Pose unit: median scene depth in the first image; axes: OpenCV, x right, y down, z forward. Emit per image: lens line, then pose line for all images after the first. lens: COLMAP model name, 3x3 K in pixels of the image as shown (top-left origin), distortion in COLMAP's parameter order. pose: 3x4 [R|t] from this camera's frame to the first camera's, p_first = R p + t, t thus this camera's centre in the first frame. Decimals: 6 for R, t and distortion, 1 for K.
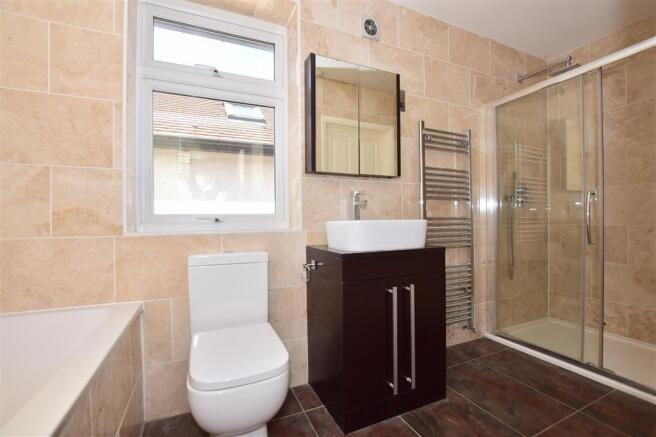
lens RADIAL K [[289.6, 0, 330.3], [0, 289.6, 222.7], [0, 0, 1]] dist [-0.008364, 0.000268]
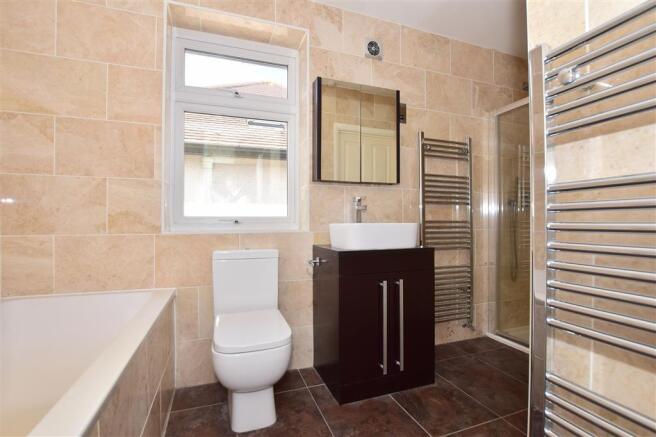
lens RADIAL K [[301.1, 0, 329.5], [0, 301.1, 222.1], [0, 0, 1]] dist [0.001071, -0.000014]
pose [[0.997115, 0.008458, -0.075427, 0.071370], [-0.009035, 0.999932, -0.007313, -0.001856], [0.075360, 0.007973, 0.997125, -0.175419]]
